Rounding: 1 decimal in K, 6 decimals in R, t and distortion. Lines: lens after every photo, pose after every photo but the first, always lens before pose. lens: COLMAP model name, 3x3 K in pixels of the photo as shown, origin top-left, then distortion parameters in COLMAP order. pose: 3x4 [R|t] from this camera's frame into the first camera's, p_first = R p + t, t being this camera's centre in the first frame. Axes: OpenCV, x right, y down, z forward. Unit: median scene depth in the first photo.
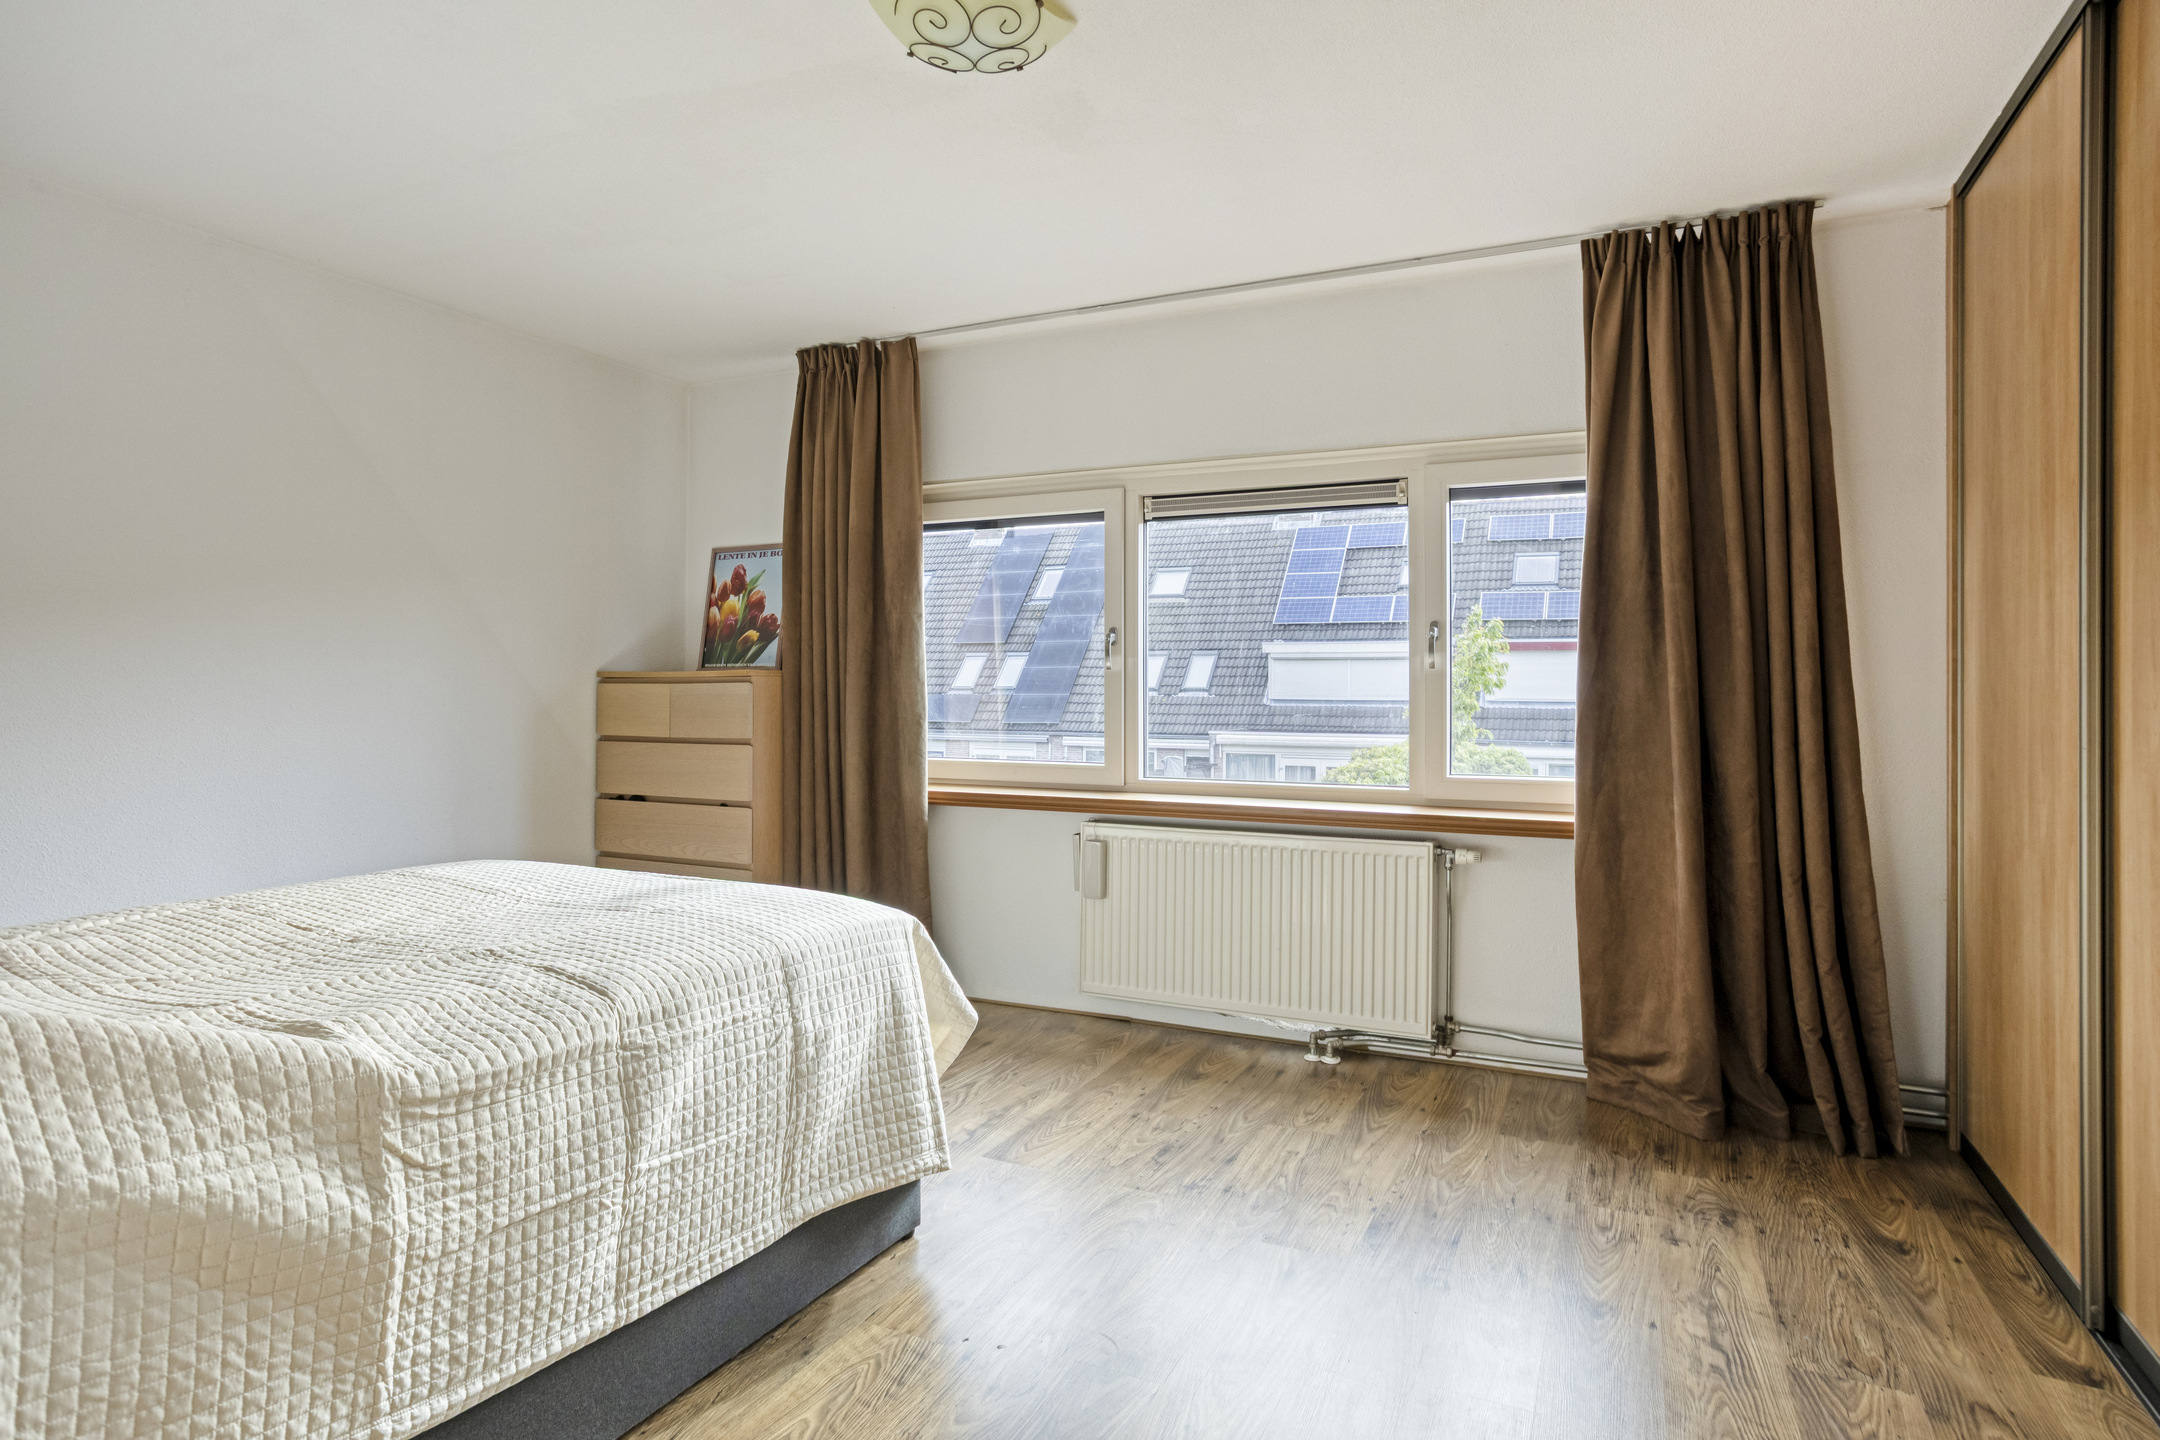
lens RADIAL K [[1141.0, 0, 1082.6], [0, 1141.0, 703.4], [0, 0, 1]] dist [-0.019426, -0.000038]
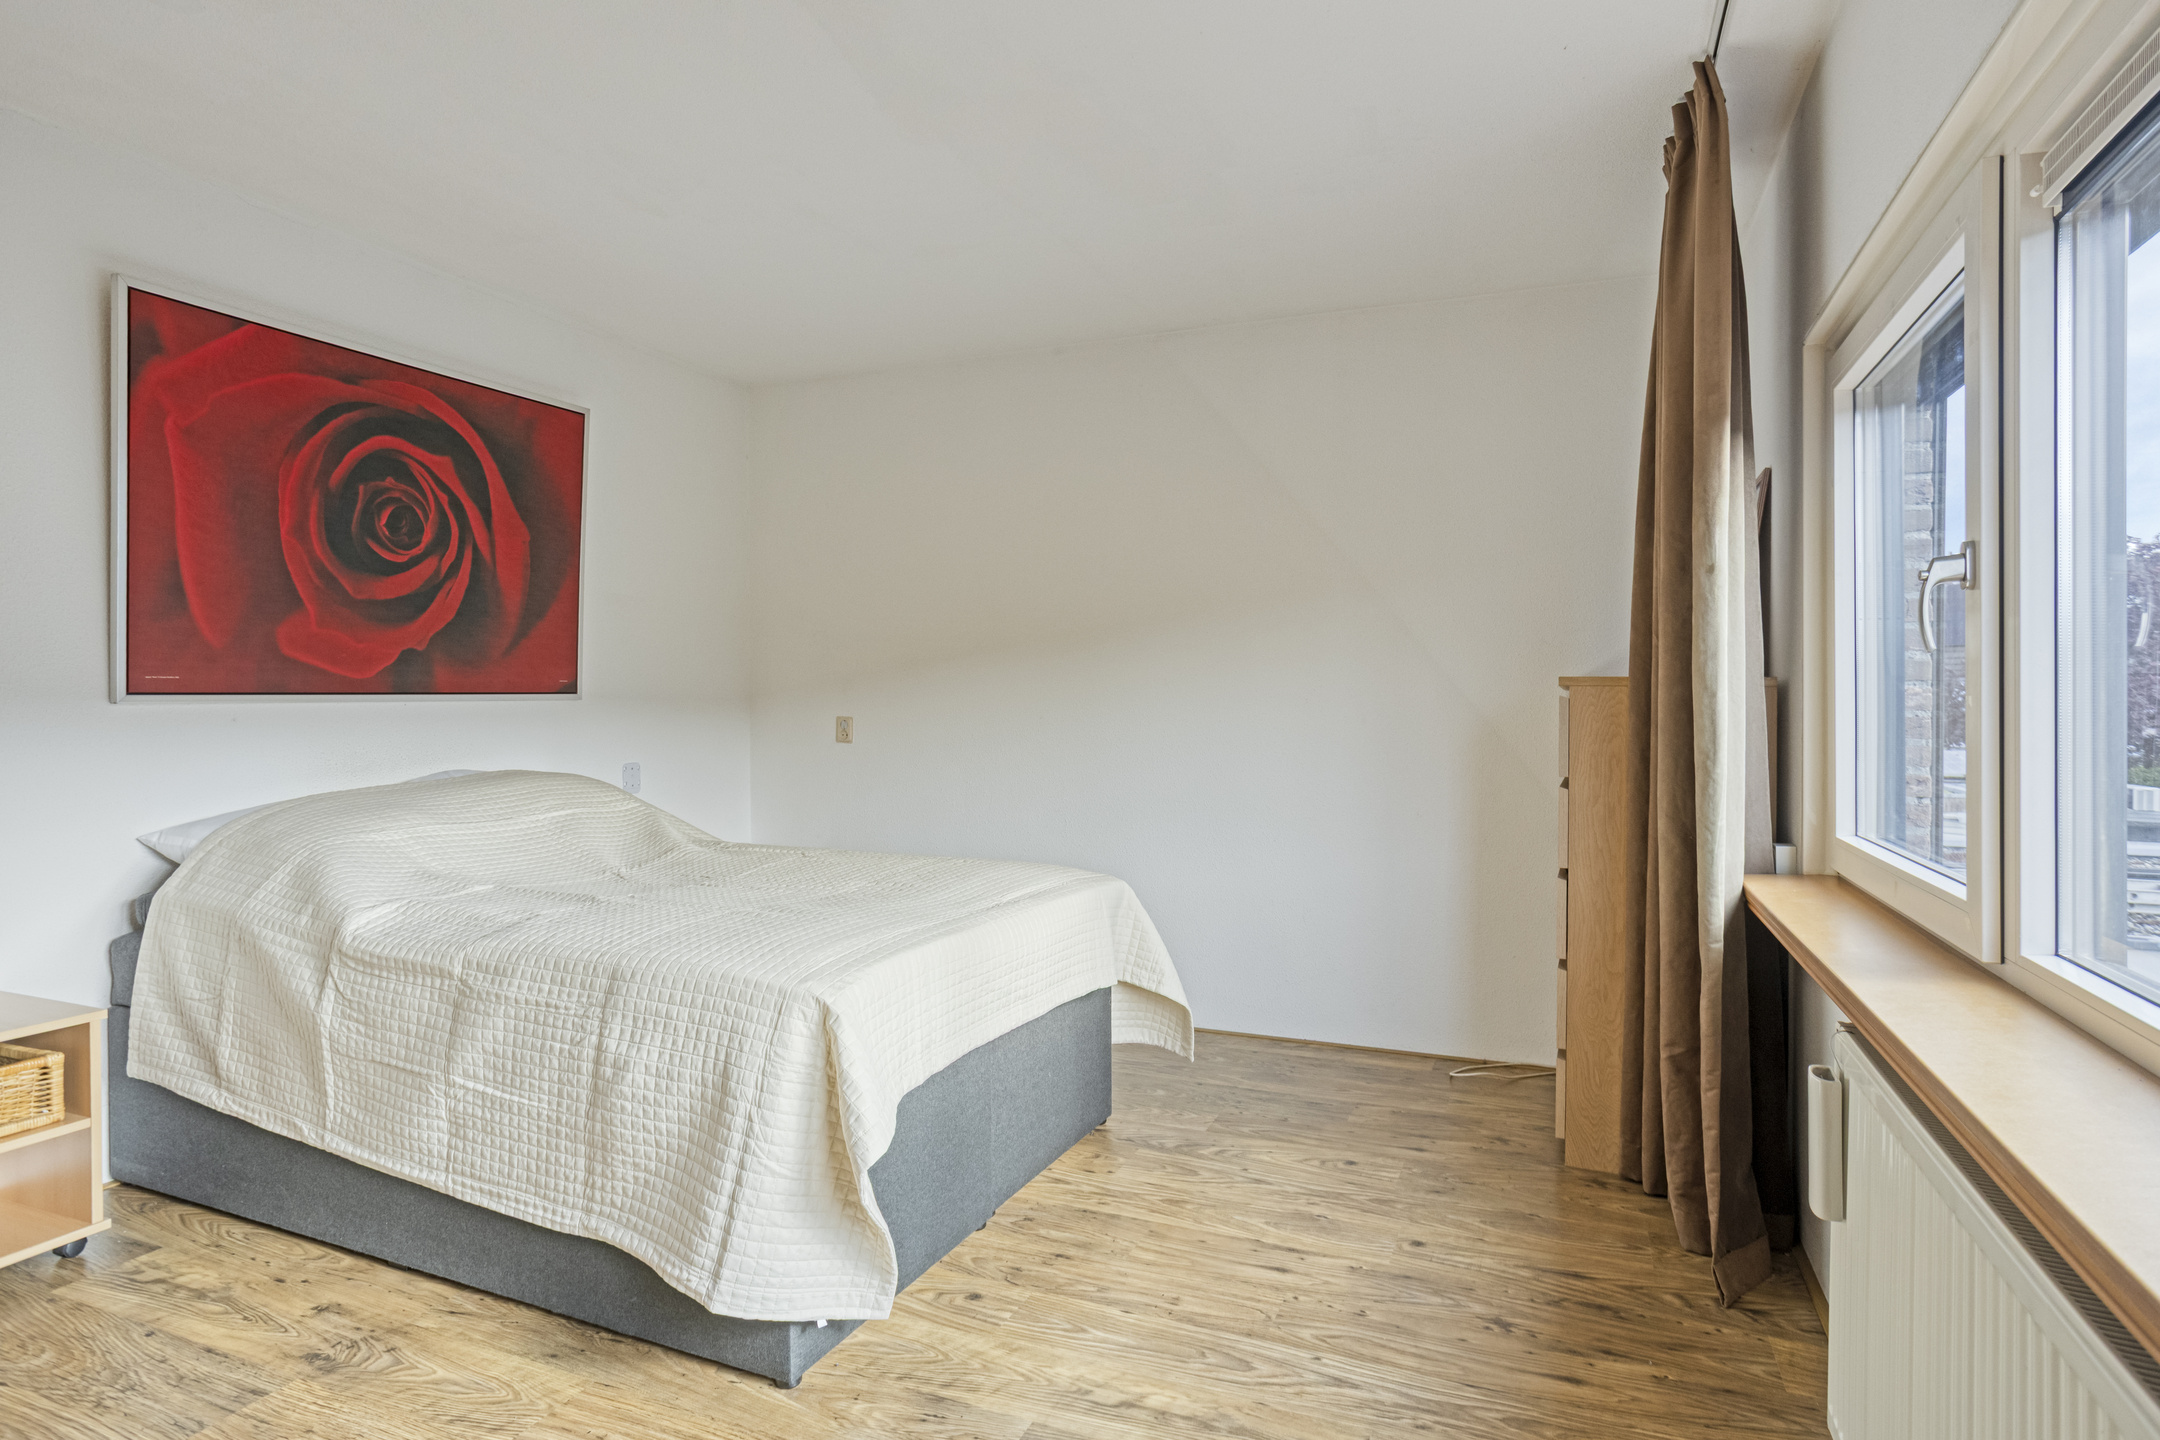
lens RADIAL K [[1141.0, 0, 1086.9], [0, 1141.0, 709.1], [0, 0, 1]] dist [-0.019426, -0.000038]
pose [[0.066712, 0.008435, -0.997737, 0.805978], [-0.014423, 0.999868, 0.007488, -0.019913], [0.997668, 0.013891, 0.066825, 1.428825]]
